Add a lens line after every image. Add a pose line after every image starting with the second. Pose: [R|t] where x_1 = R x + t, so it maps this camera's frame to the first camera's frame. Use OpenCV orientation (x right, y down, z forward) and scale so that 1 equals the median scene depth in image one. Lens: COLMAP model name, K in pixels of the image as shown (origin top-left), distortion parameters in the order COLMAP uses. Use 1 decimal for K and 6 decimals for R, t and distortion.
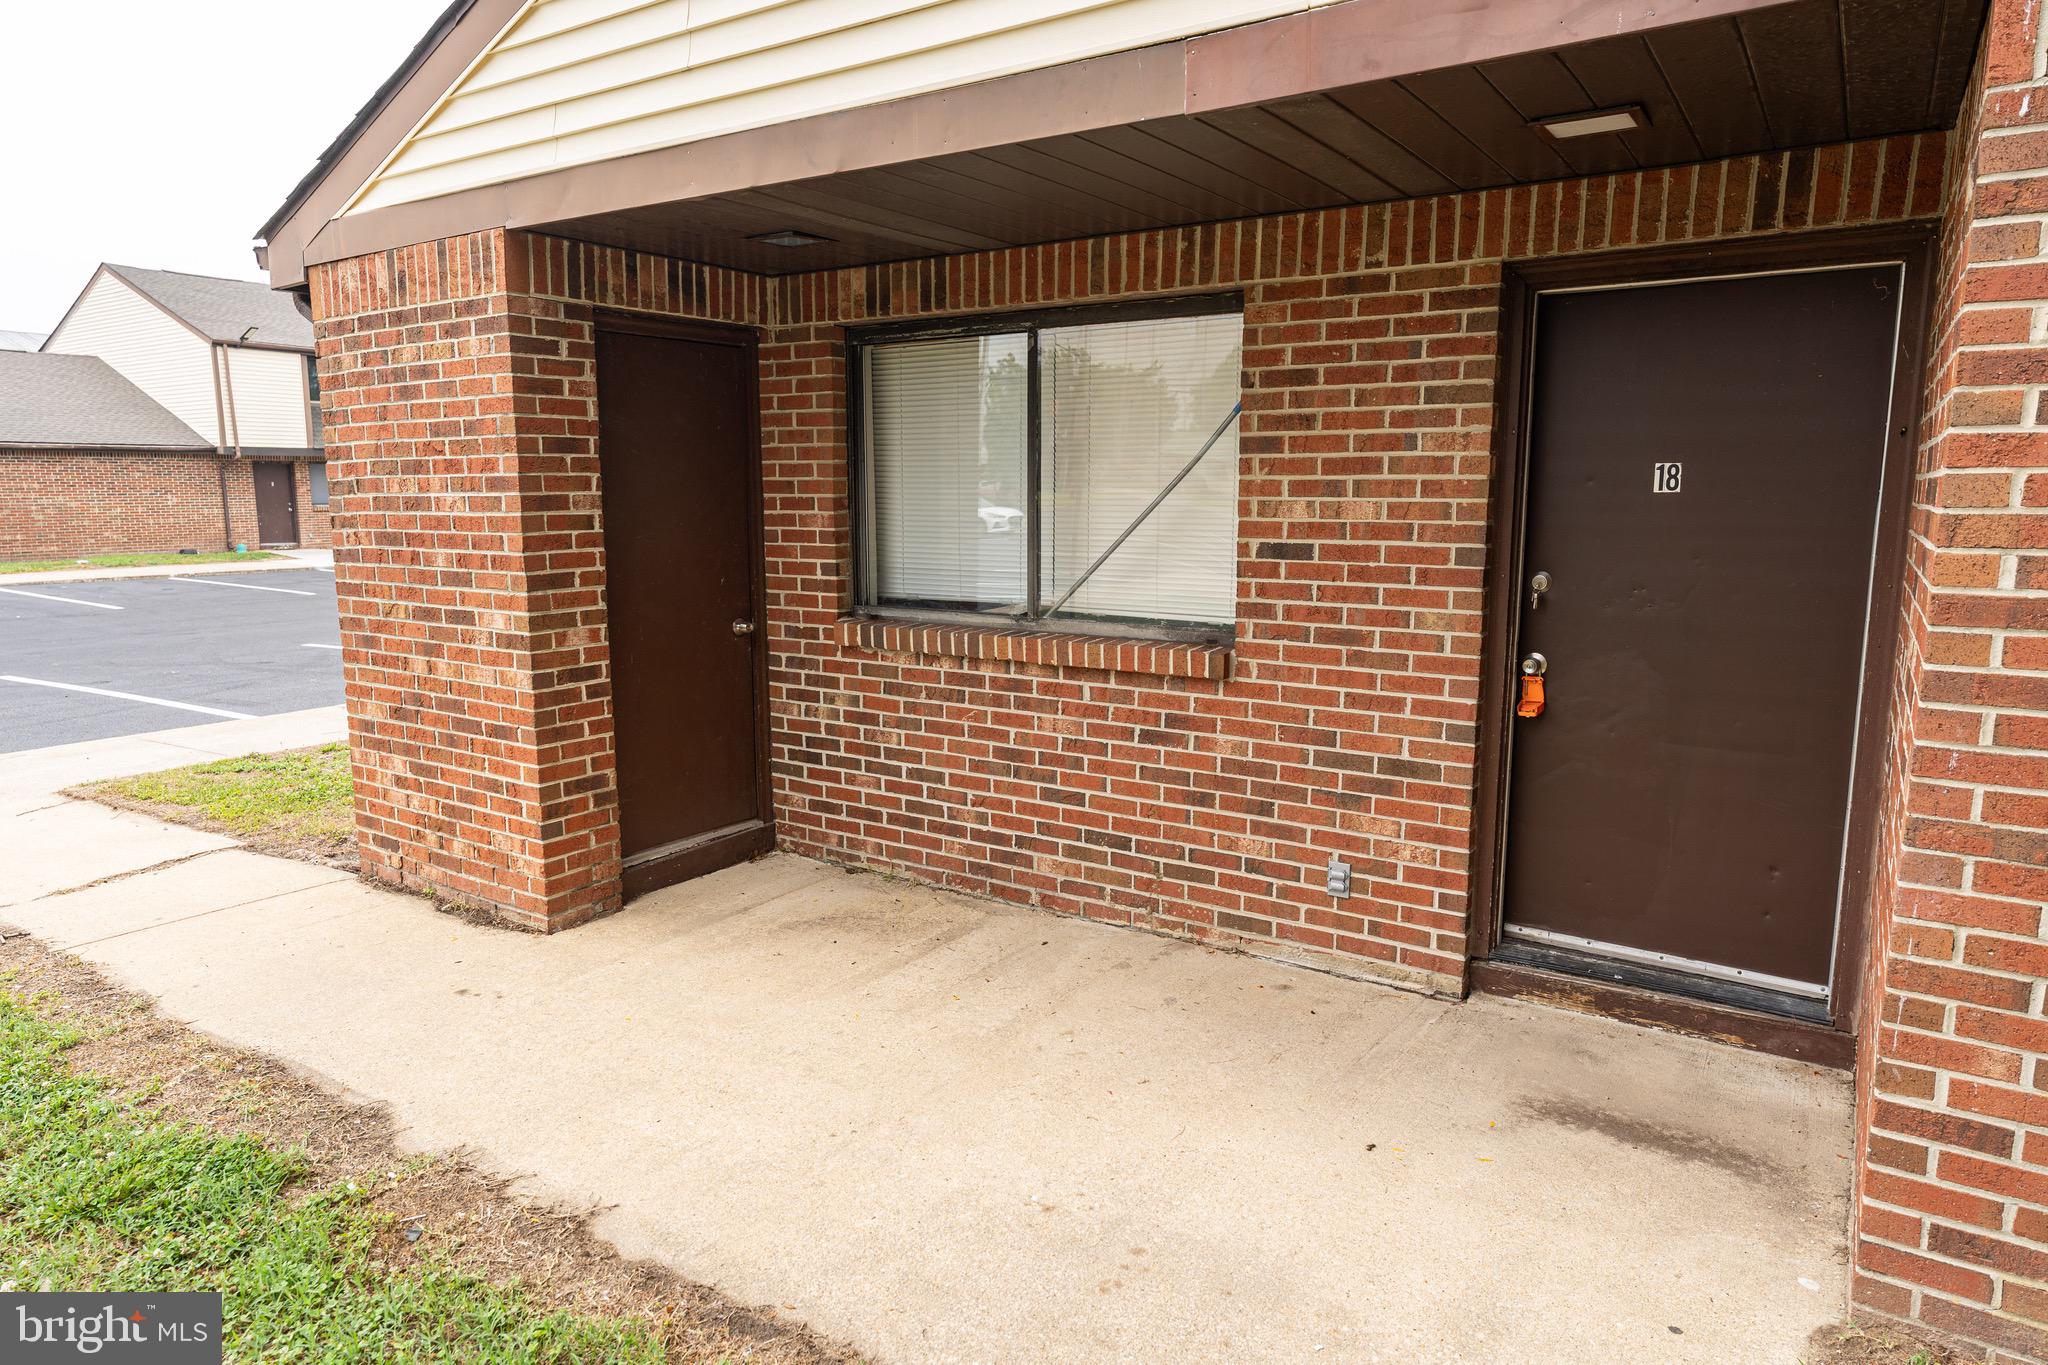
lens RADIAL K [[1230.9, 0, 1024.0], [0, 1230.9, 682.5], [0, 0, 1]] dist [0.000174, 0.000610]
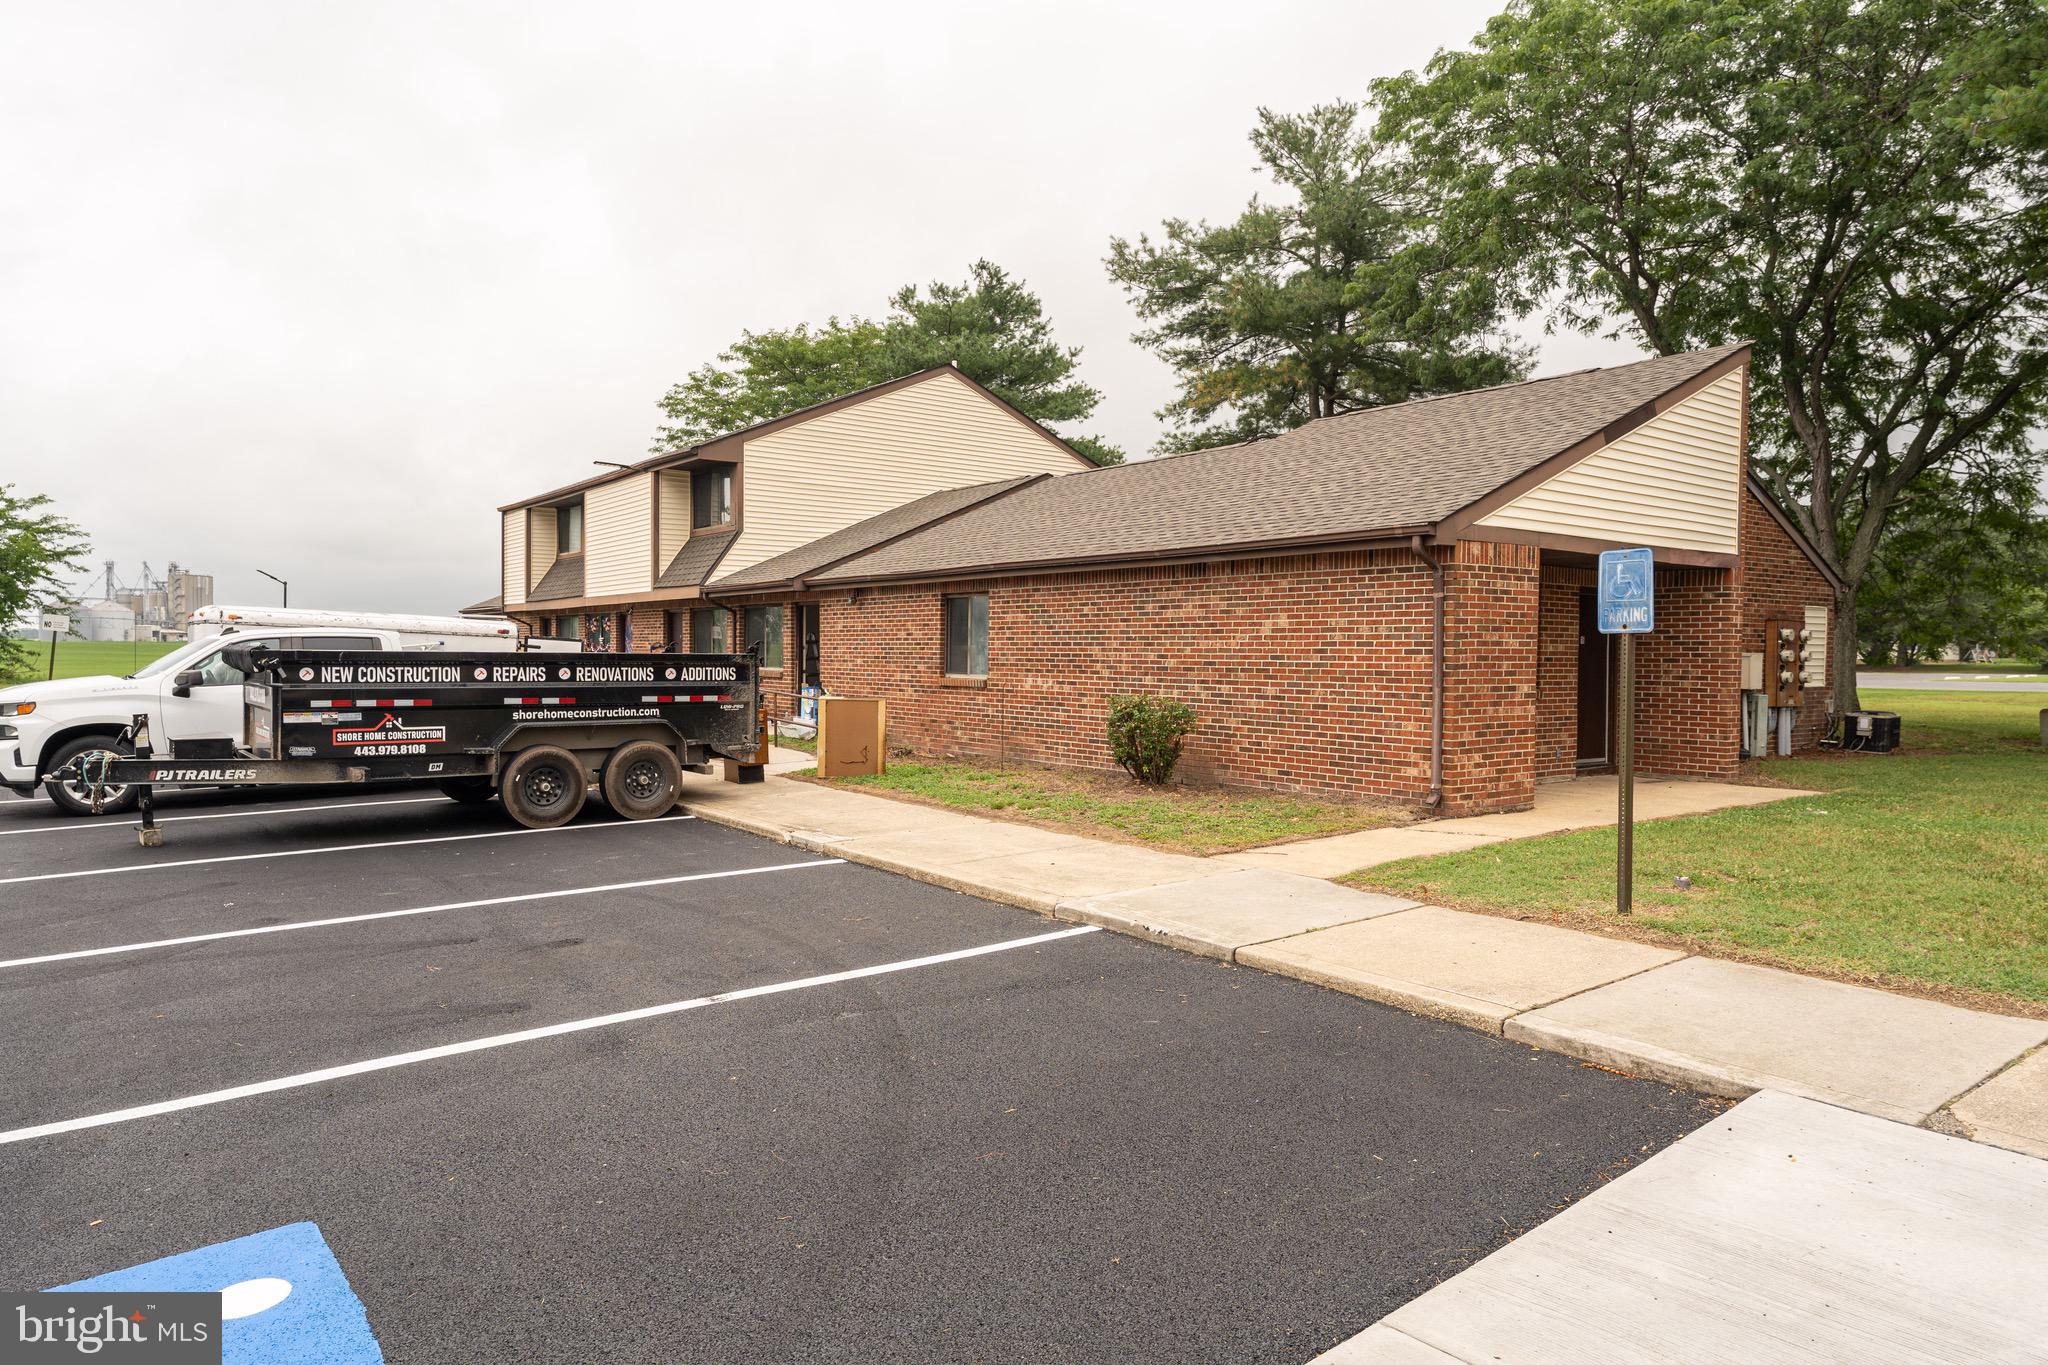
lens RADIAL K [[1297.1, 0, 1024.0], [0, 1297.1, 682.5], [0, 0, 1]] dist [-0.003710, -0.001391]
pose [[0.339726, -0.019385, 0.940325, -3.362673], [0.139902, 0.989706, -0.030141, -0.127582], [-0.930061, 0.141793, 0.338941, 1.052701]]
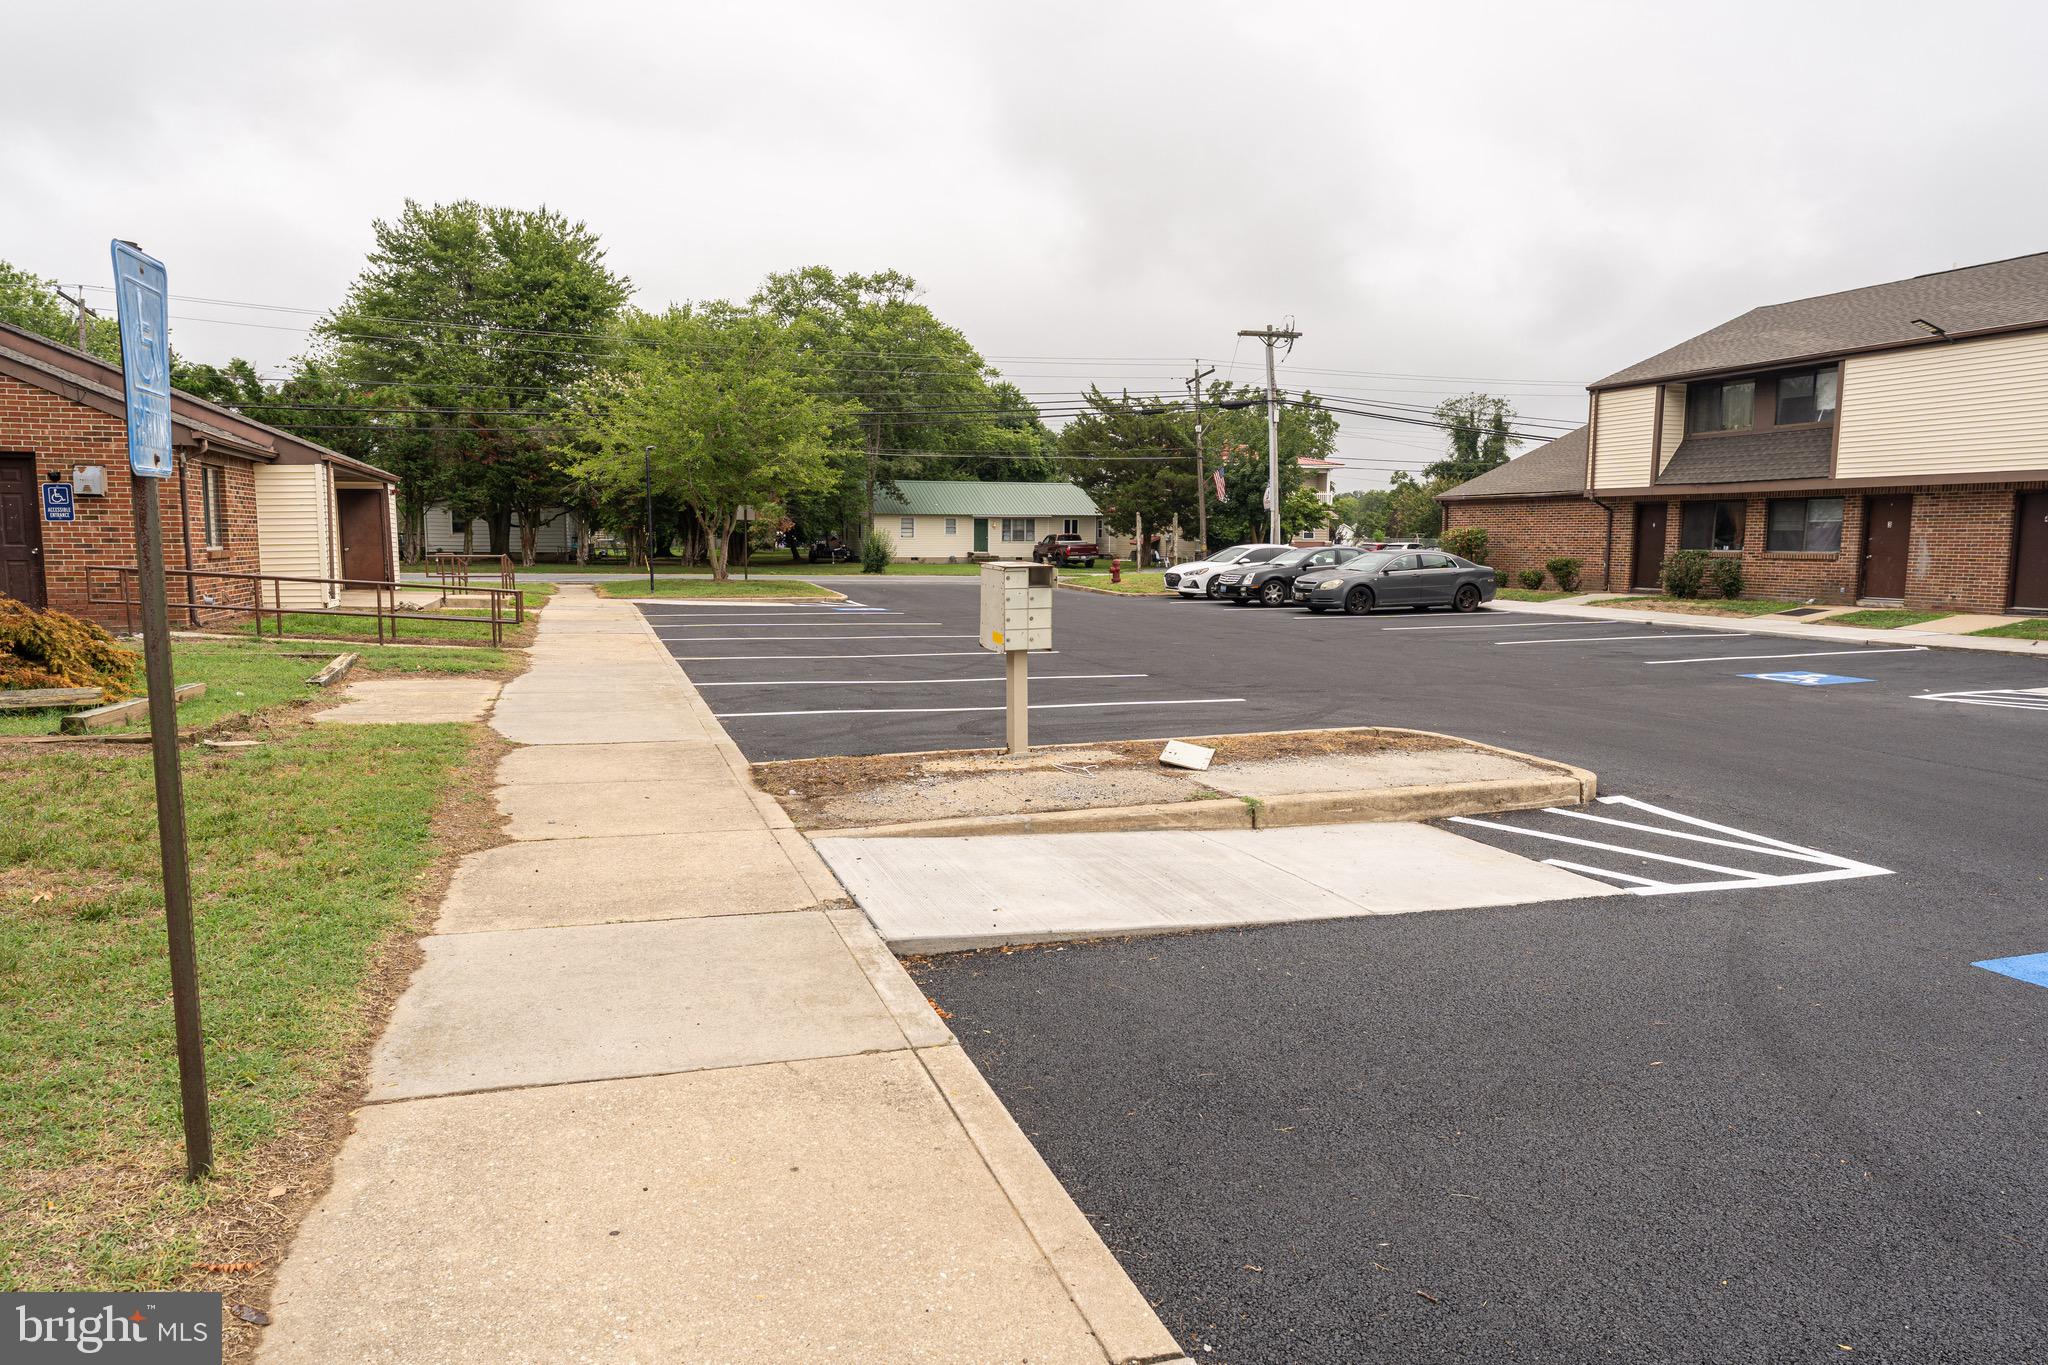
lens RADIAL K [[1297.1, 0, 1024.0], [0, 1297.1, 682.5], [0, 0, 1]] dist [-0.003710, -0.001391]
pose [[-0.605850, 0.091309, -0.790322, -1.324835], [-0.131062, 0.968365, 0.212350, -0.225522], [0.784710, 0.232233, -0.574716, 1.602949]]
